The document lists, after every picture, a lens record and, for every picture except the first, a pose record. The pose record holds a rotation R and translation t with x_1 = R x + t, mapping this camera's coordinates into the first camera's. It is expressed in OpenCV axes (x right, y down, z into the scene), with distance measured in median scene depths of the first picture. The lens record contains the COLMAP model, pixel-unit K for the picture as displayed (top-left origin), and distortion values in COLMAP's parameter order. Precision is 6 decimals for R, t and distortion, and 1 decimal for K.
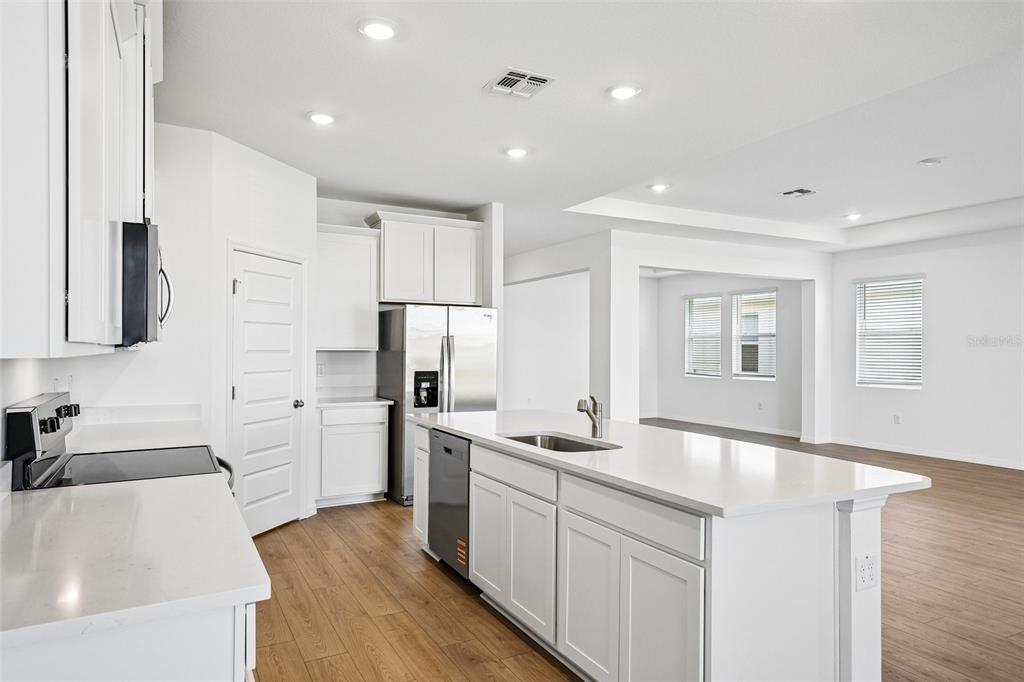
lens RADIAL K [[626.3, 0, 507.7], [0, 626.3, 346.6], [0, 0, 1]] dist [0.016454, 0.001133]
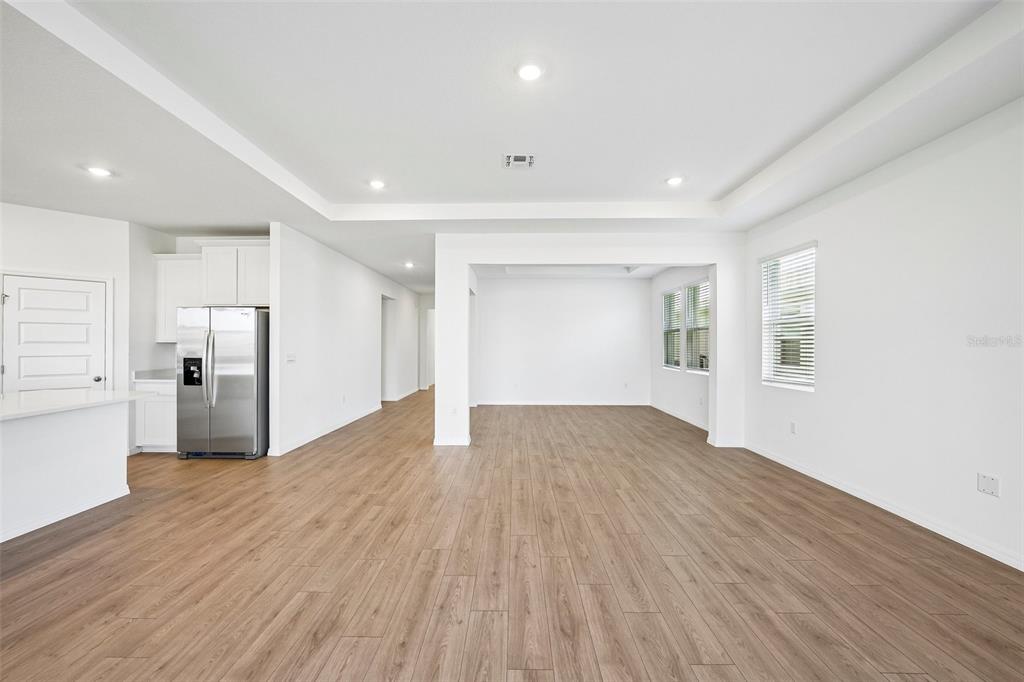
lens RADIAL K [[418.2, 0, 507.0], [0, 418.2, 342.5], [0, 0, 1]] dist [-0.028924, 0.011570]
pose [[0.872826, -0.004152, -0.488015, 1.009181], [0.003321, 0.999991, -0.002569, 0.013198], [0.488021, 0.000622, 0.872832, 0.664775]]
